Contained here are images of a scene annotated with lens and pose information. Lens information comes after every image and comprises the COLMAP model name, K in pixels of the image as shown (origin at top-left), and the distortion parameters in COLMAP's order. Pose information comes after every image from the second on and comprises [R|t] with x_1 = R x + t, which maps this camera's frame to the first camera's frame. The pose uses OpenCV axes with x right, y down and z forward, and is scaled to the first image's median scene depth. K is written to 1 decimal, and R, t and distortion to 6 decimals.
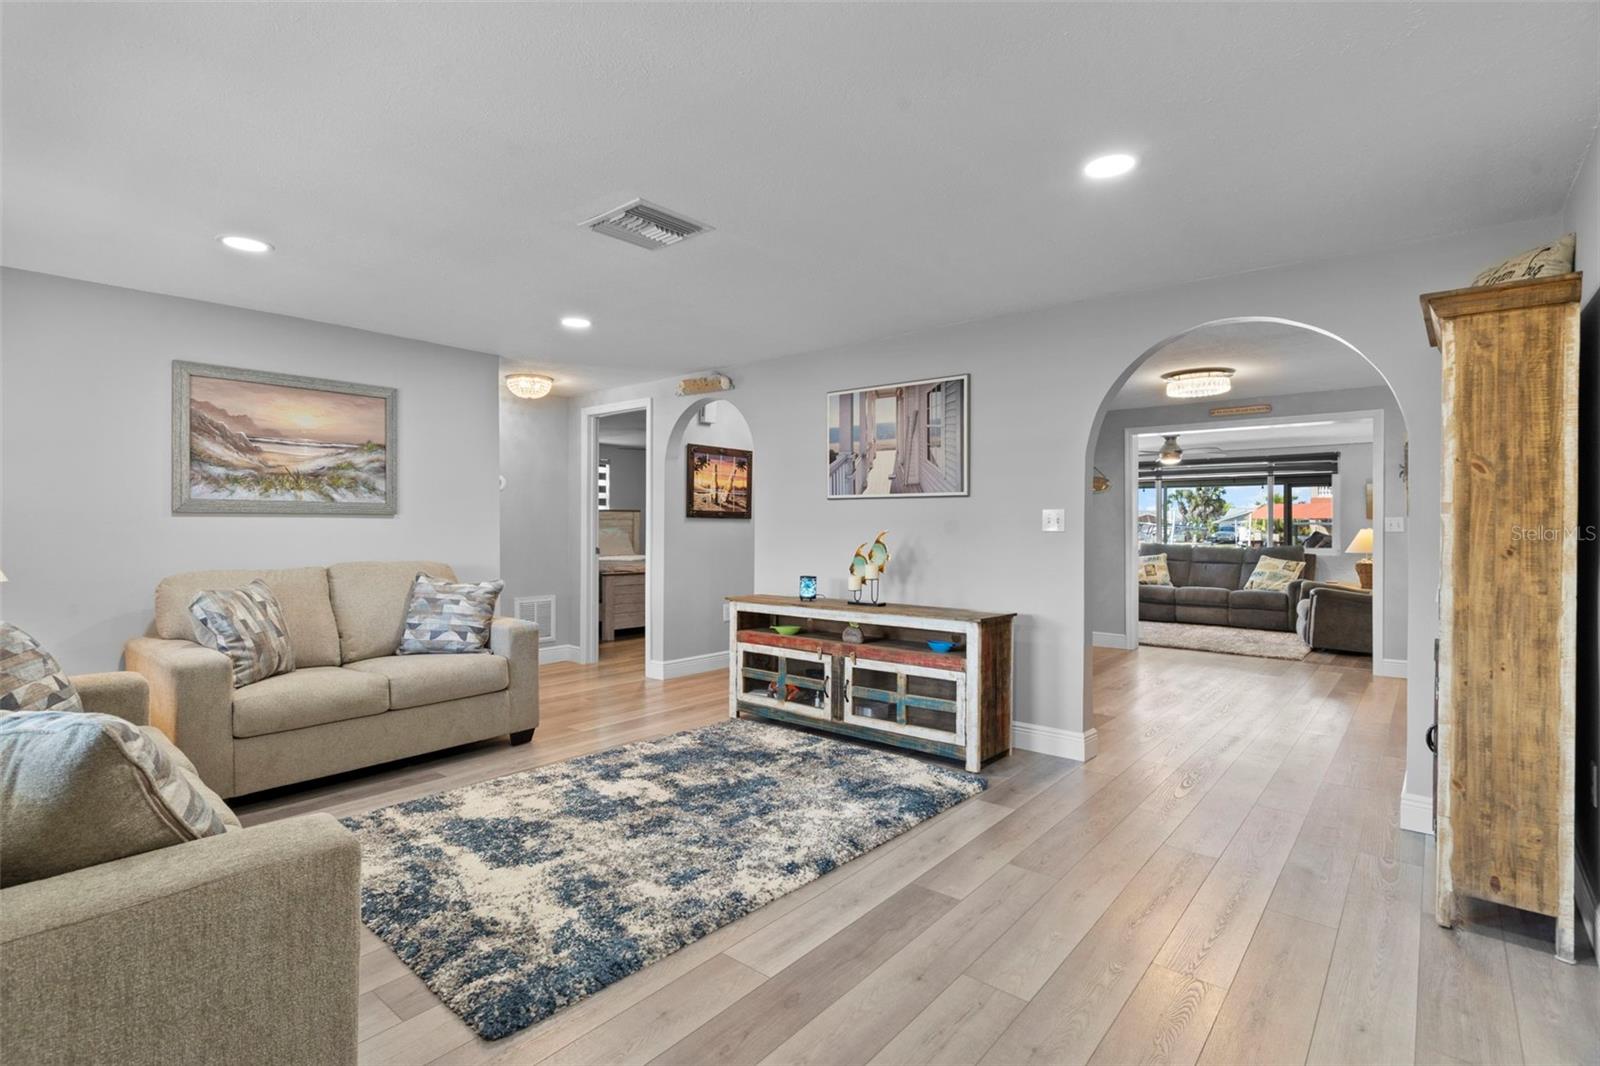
lens RADIAL K [[777.7, 0, 792.5], [0, 777.7, 528.8], [0, 0, 1]] dist [-0.000058, 0.000116]
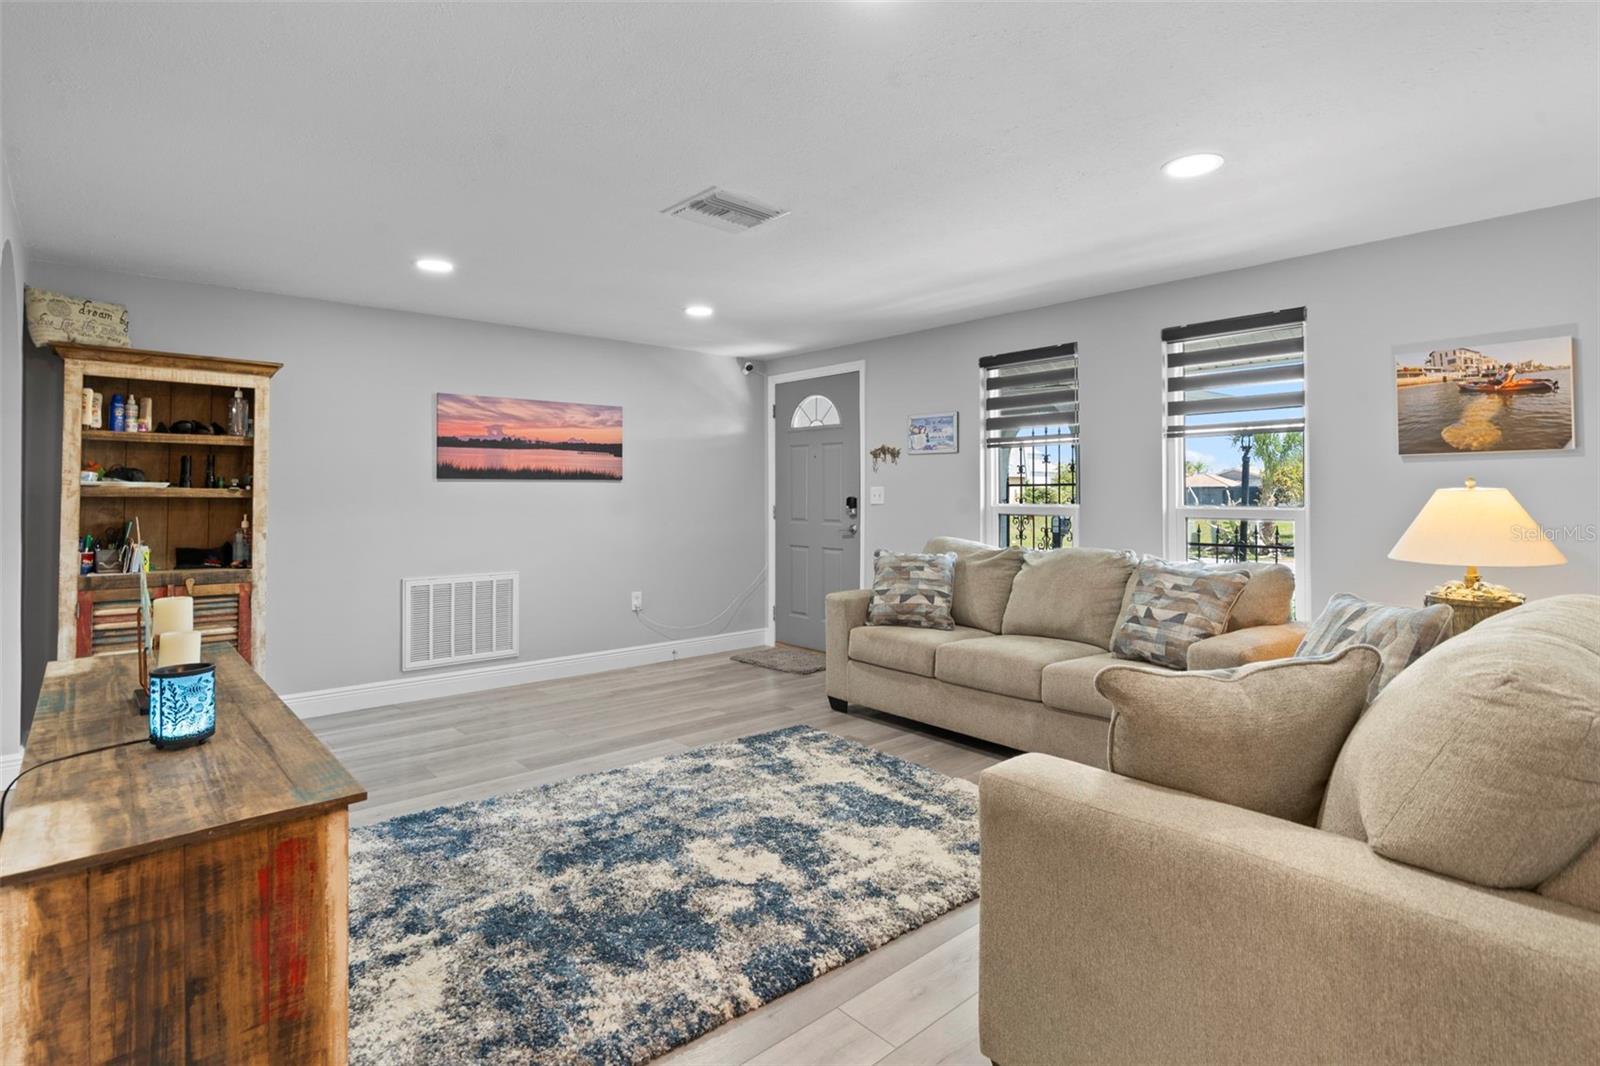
lens RADIAL K [[777.7, 0, 792.5], [0, 777.7, 528.8], [0, 0, 1]] dist [-0.000058, 0.000116]
pose [[-0.988863, -0.007426, 0.148643, -0.389396], [-0.000727, 0.998984, 0.045070, -0.010820], [-0.148826, 0.044460, -0.987863, 1.820751]]
